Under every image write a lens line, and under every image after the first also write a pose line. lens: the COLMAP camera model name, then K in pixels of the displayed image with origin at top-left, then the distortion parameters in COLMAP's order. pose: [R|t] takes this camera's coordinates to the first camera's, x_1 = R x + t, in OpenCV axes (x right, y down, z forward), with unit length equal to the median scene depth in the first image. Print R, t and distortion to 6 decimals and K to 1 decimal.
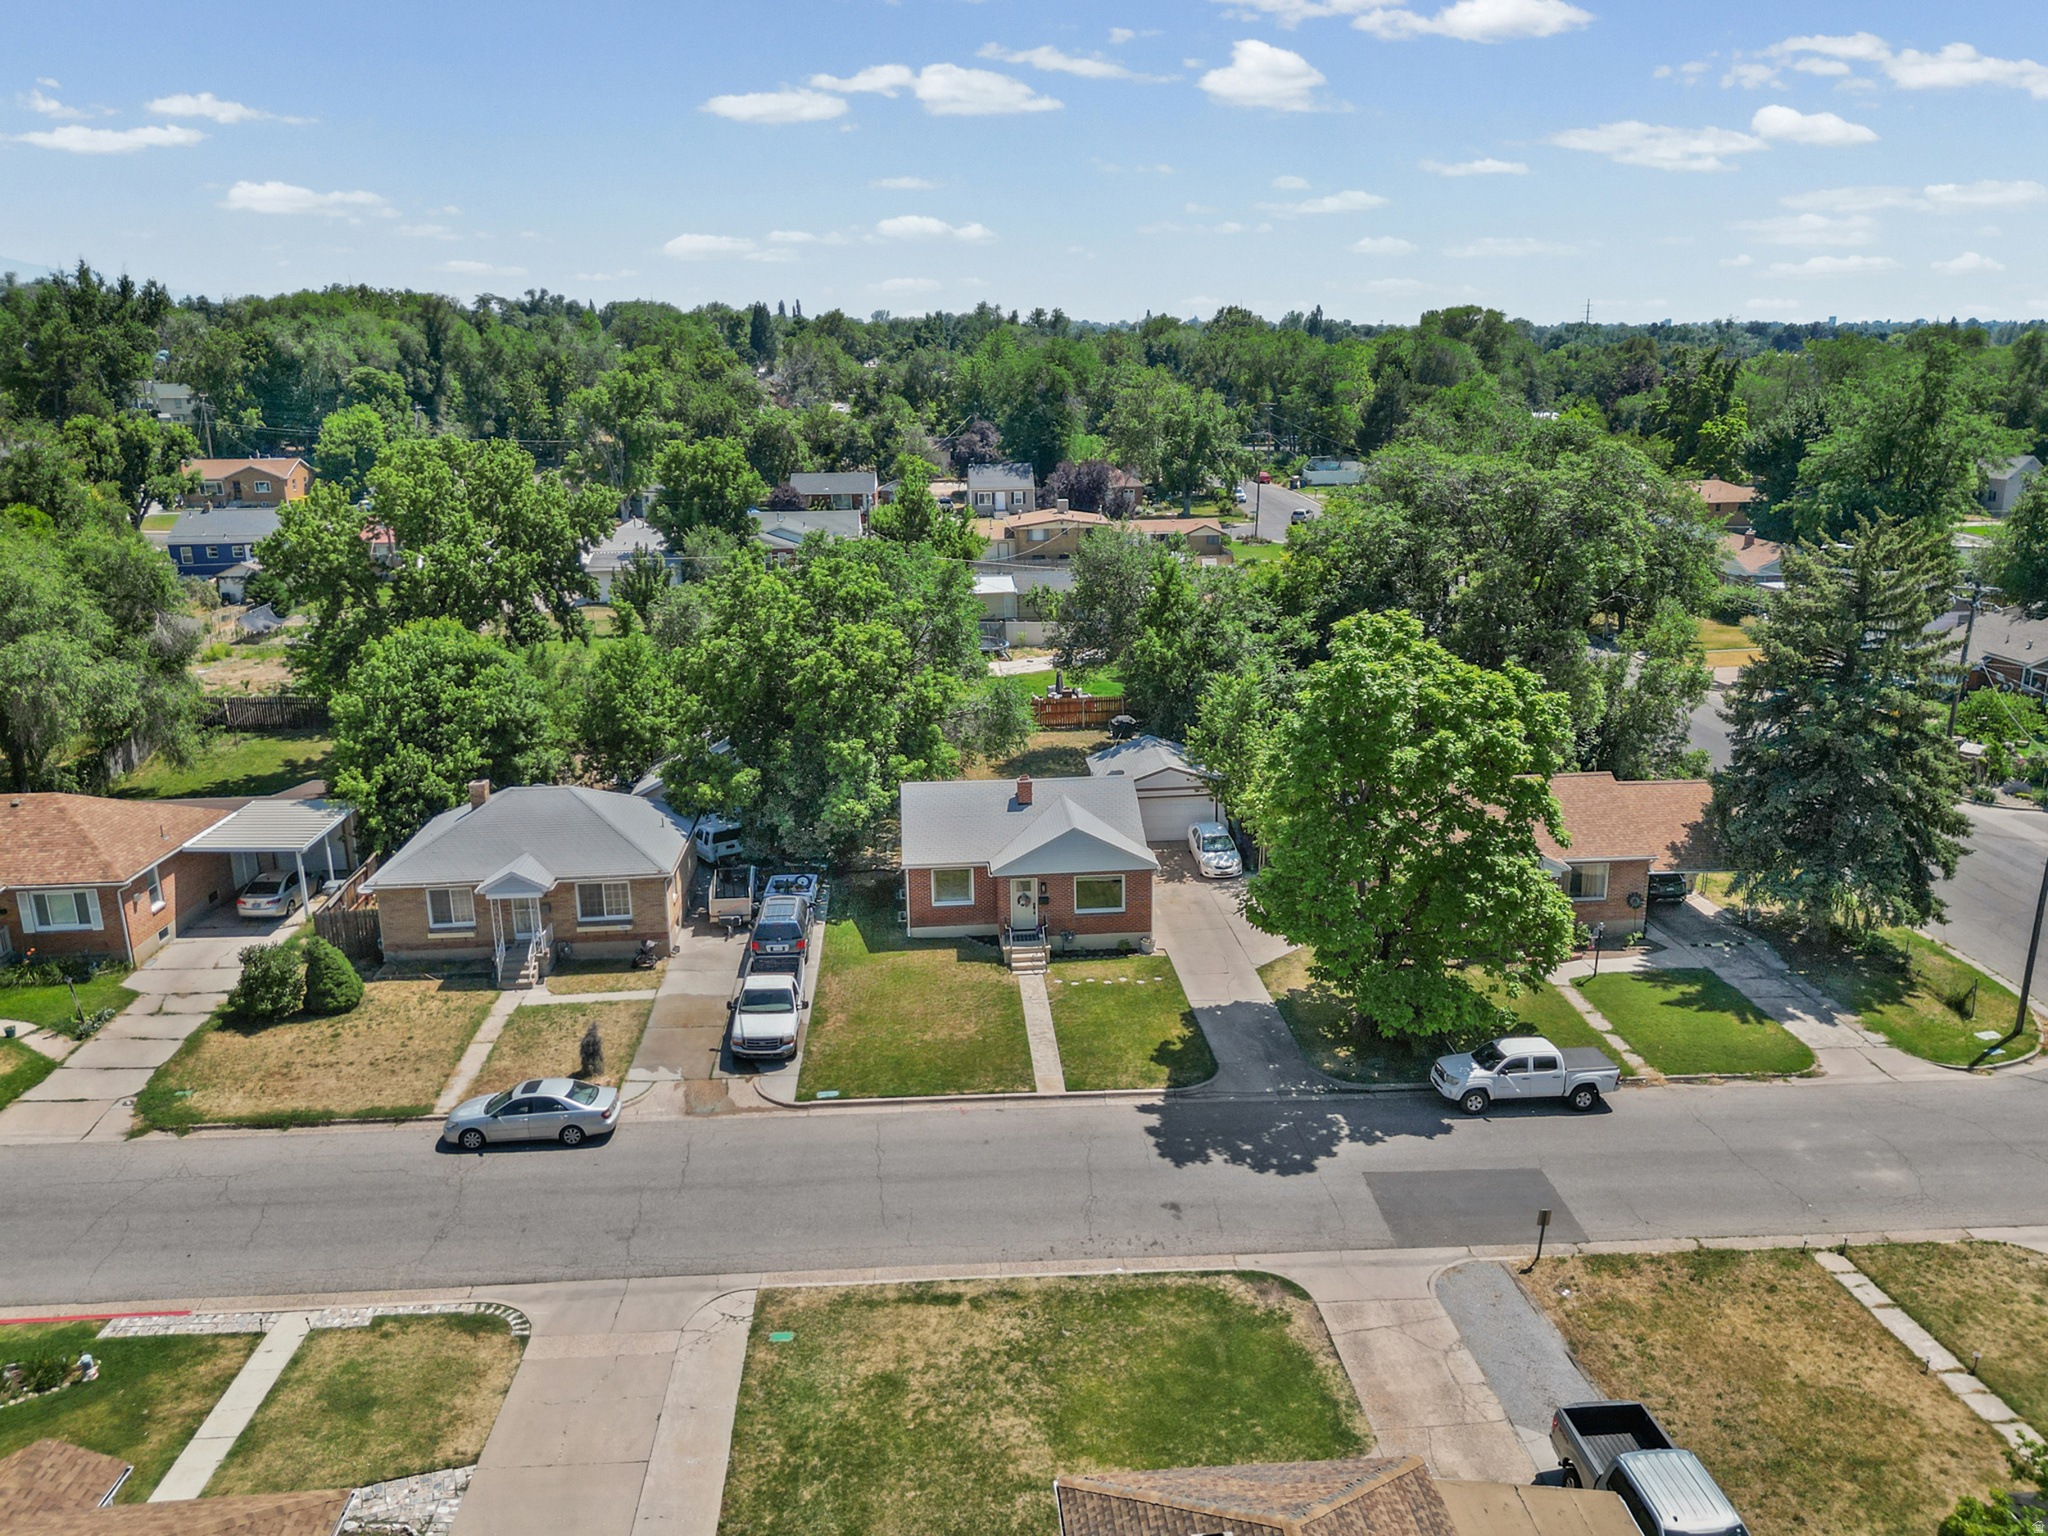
lens RADIAL K [[1489.3, 0, 1024.0], [0, 1489.3, 768.0], [0, 0, 1]] dist [0.069904, -0.067548]
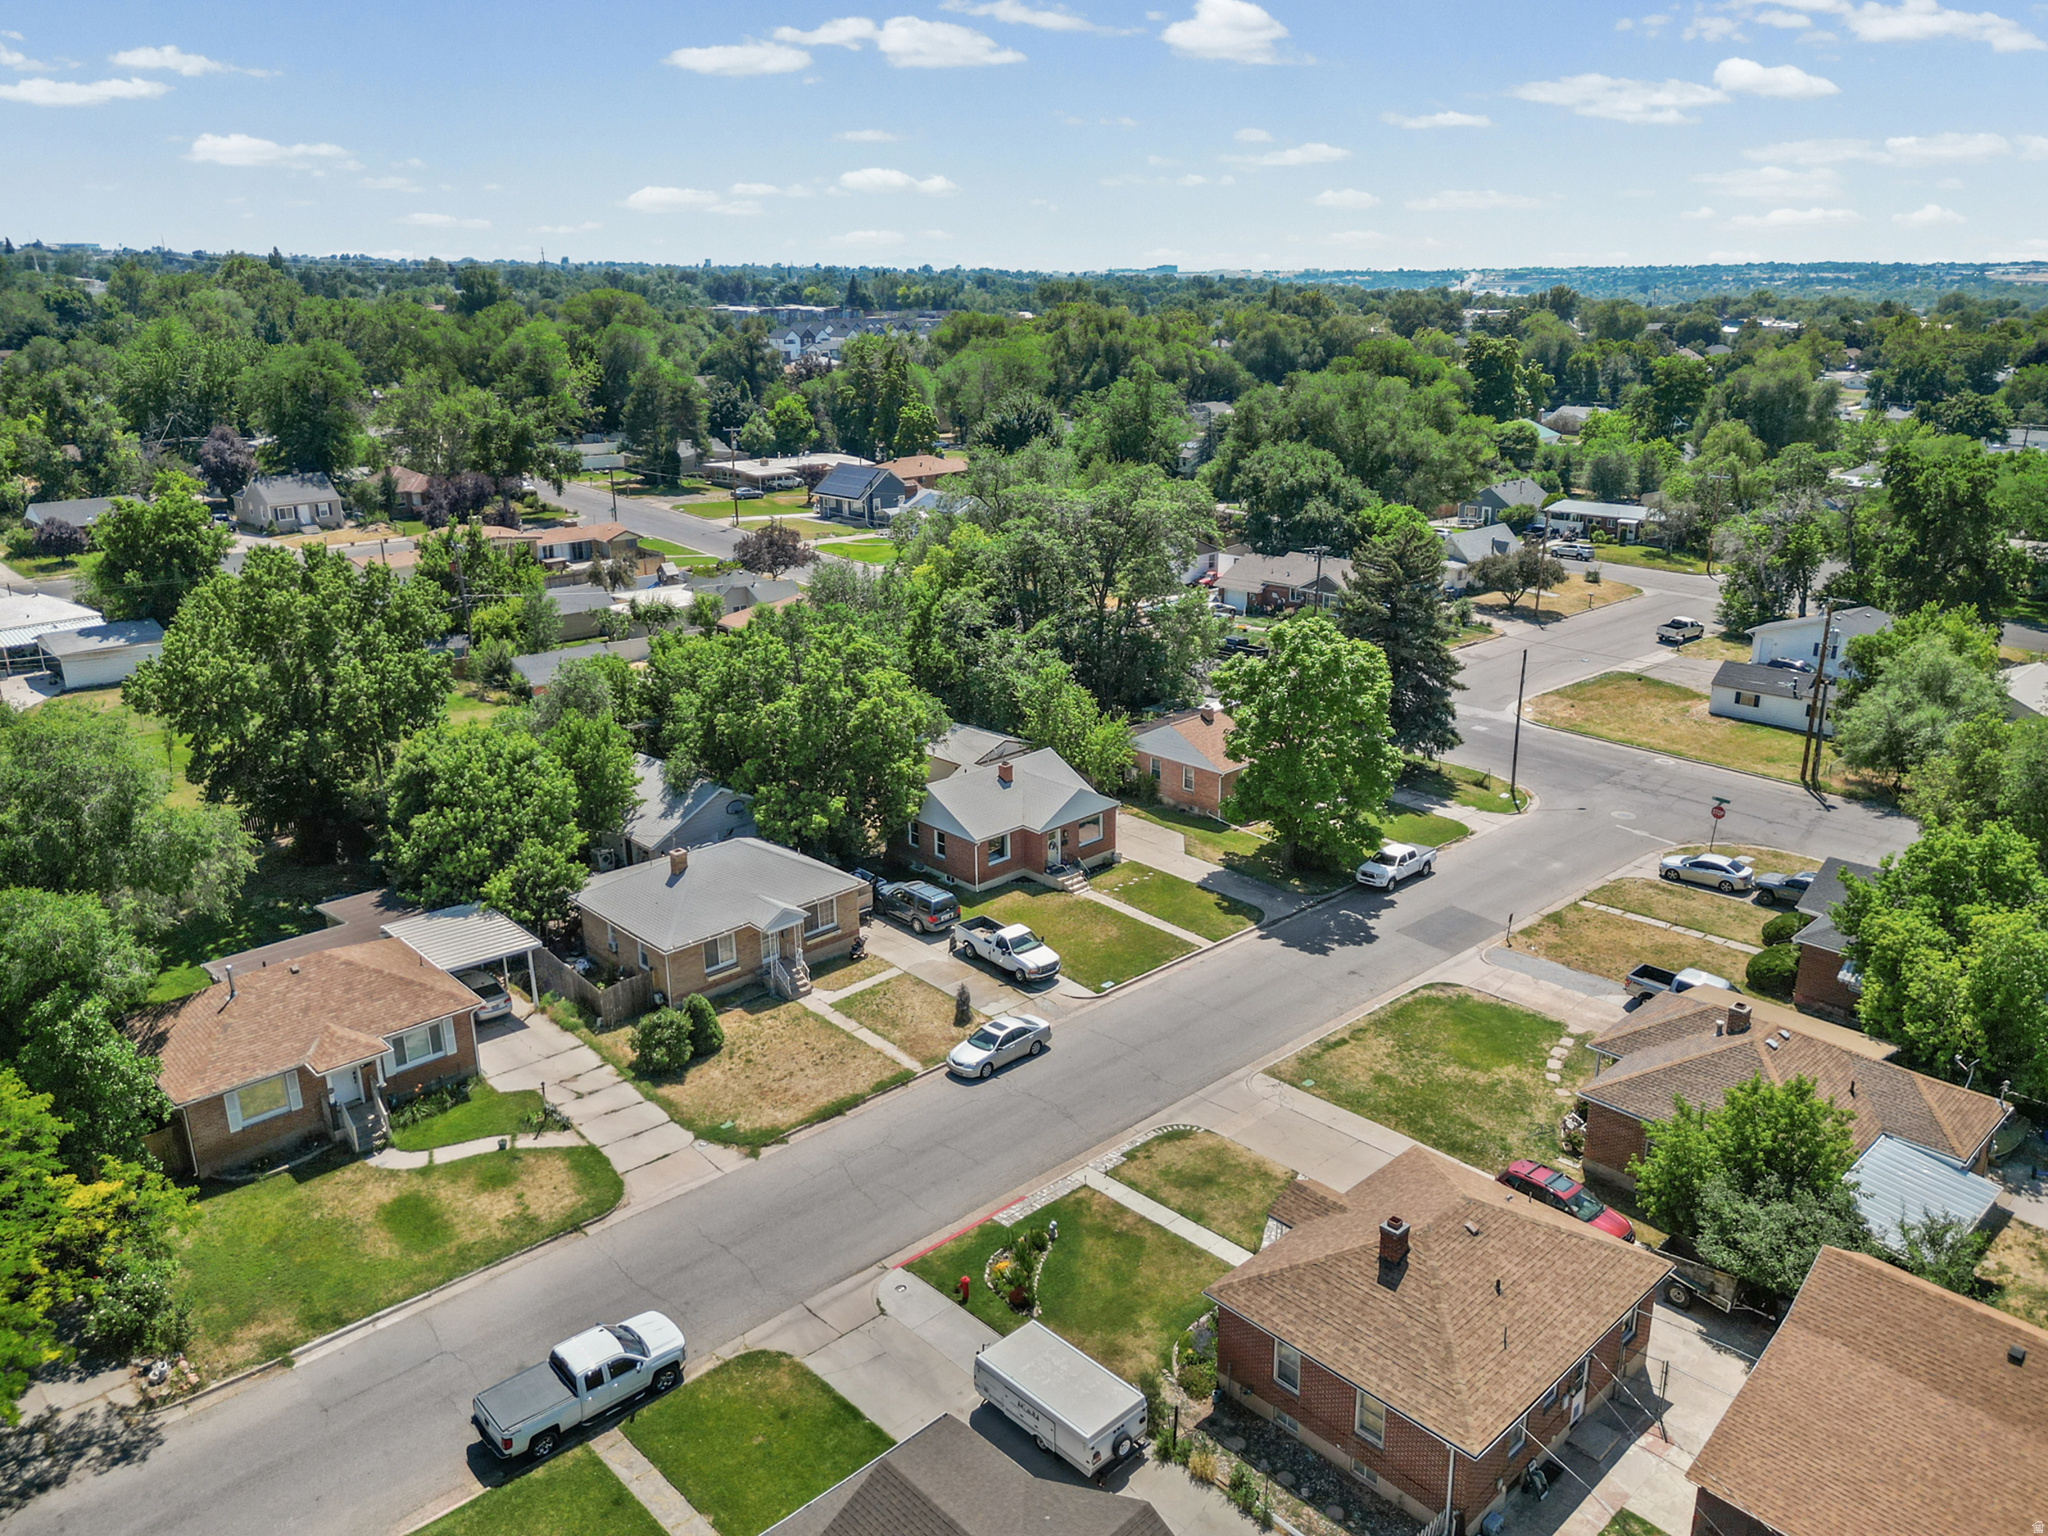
lens RADIAL K [[1472.8, 0, 1015.6], [0, 1472.8, 771.2], [0, 0, 1]] dist [0.079259, -0.085201]
pose [[0.779972, -0.193353, 0.595196, -0.909934], [0.165746, 0.980935, 0.101461, -0.139669], [-0.603467, 0.019514, 0.797149, -0.120952]]
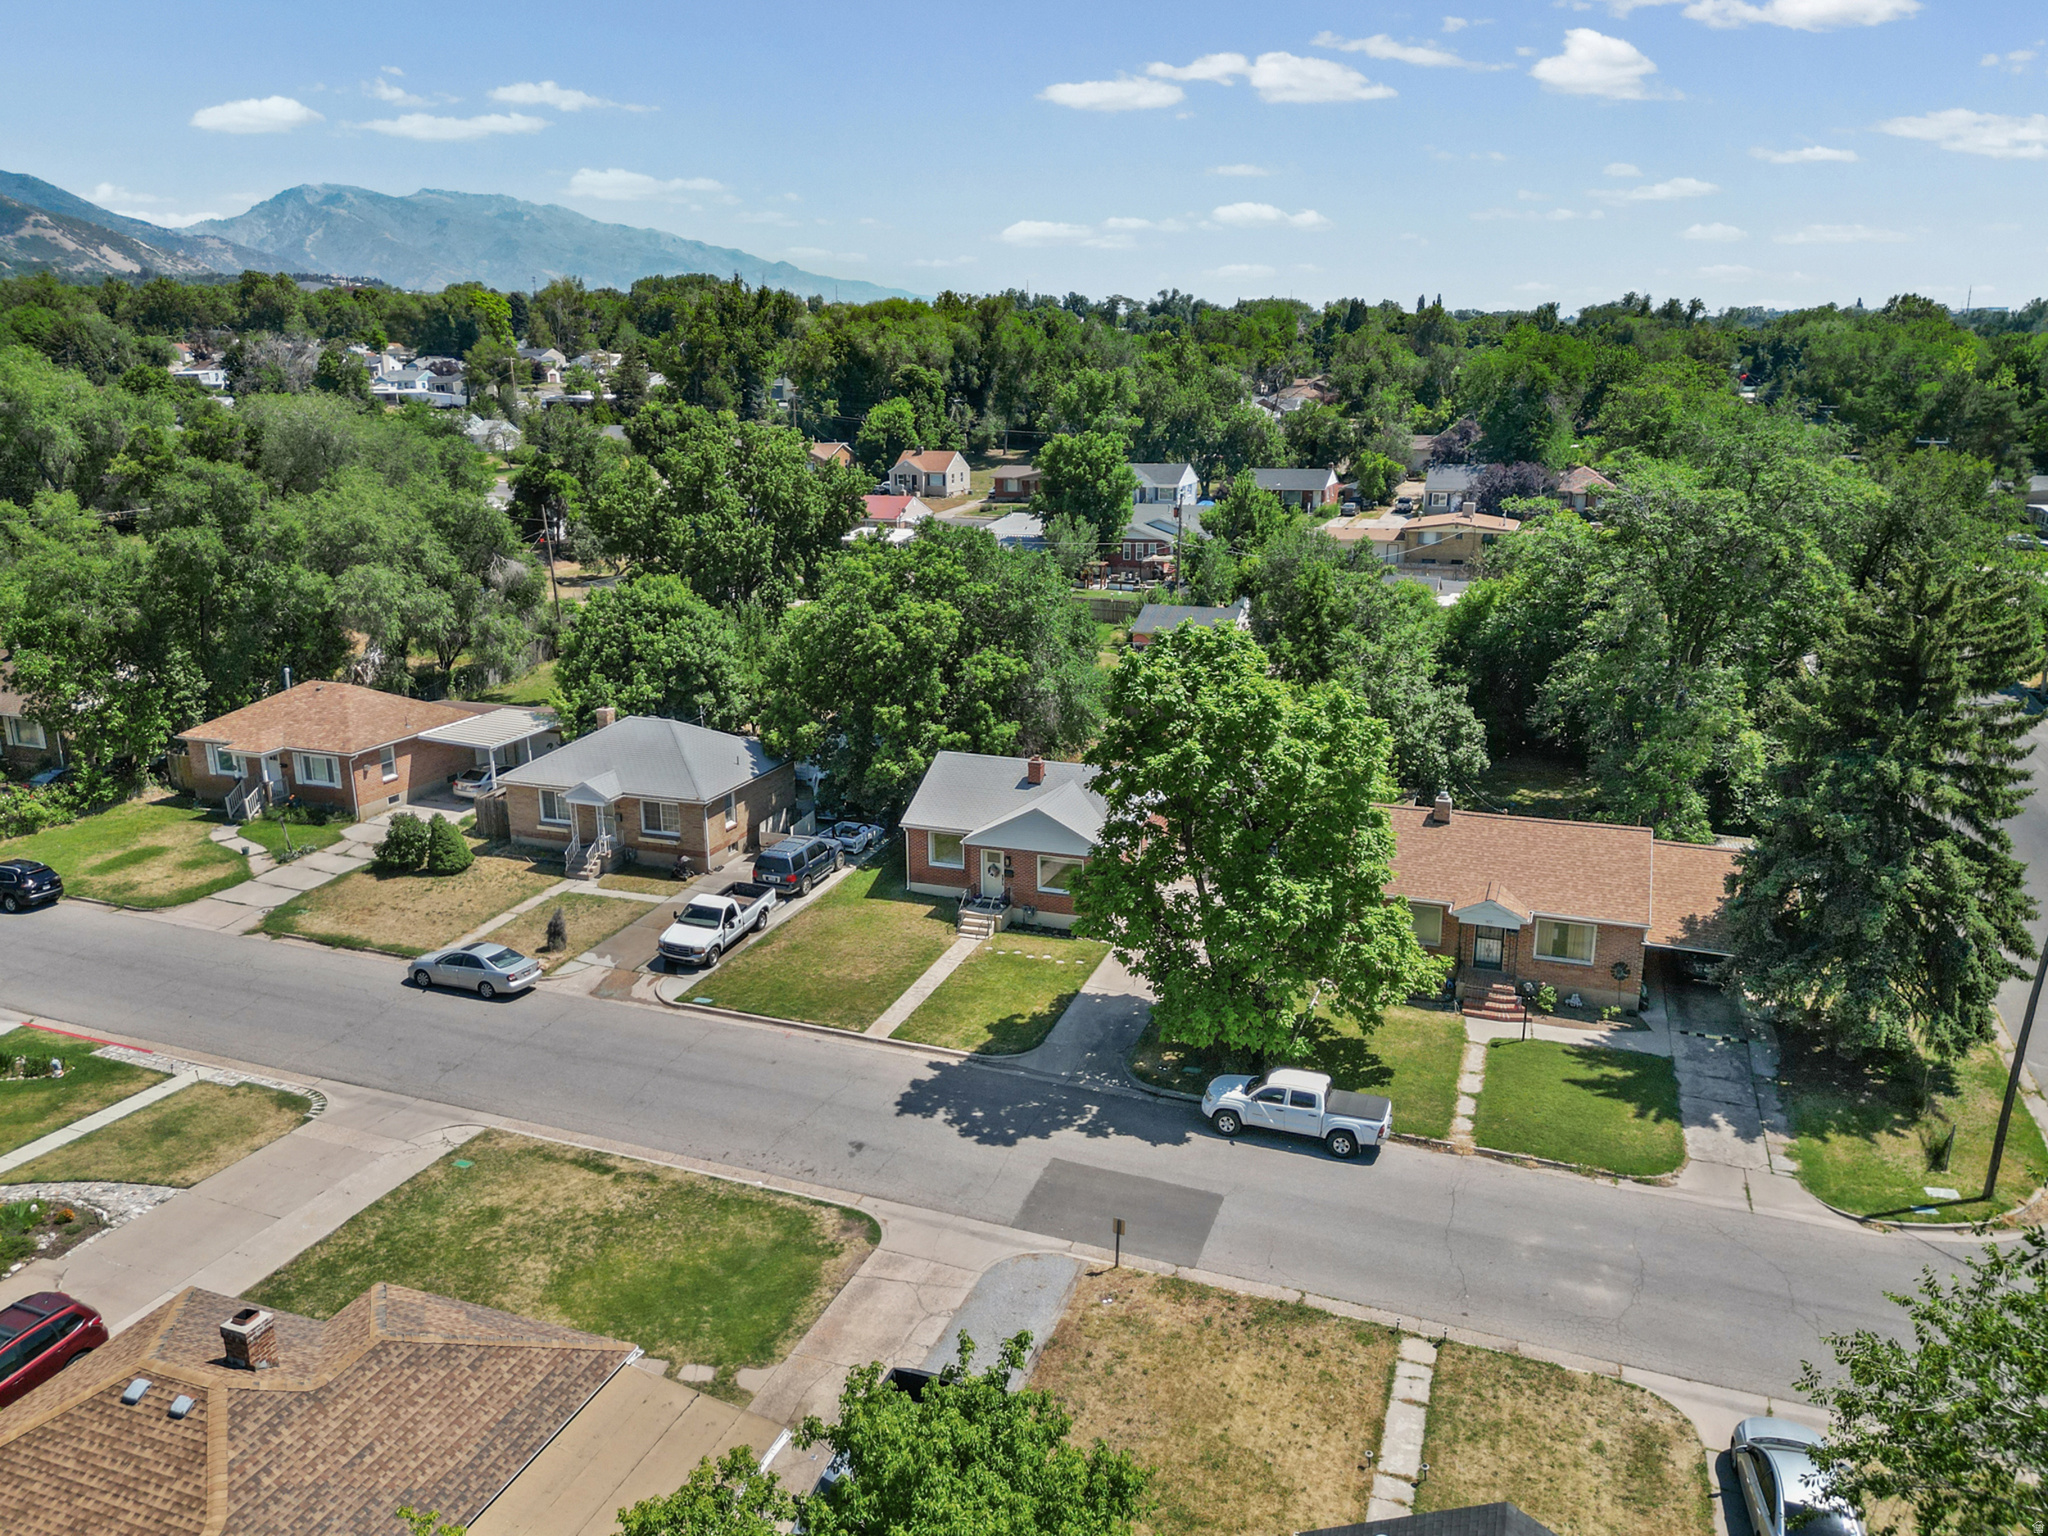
lens RADIAL K [[1472.8, 0, 1015.6], [0, 1472.8, 771.2], [0, 0, 1]] dist [0.079259, -0.085201]
pose [[0.908634, 0.118382, -0.400463, 0.451531], [-0.115483, 0.992811, 0.031461, -0.017441], [0.401308, 0.017660, 0.915773, 0.045114]]
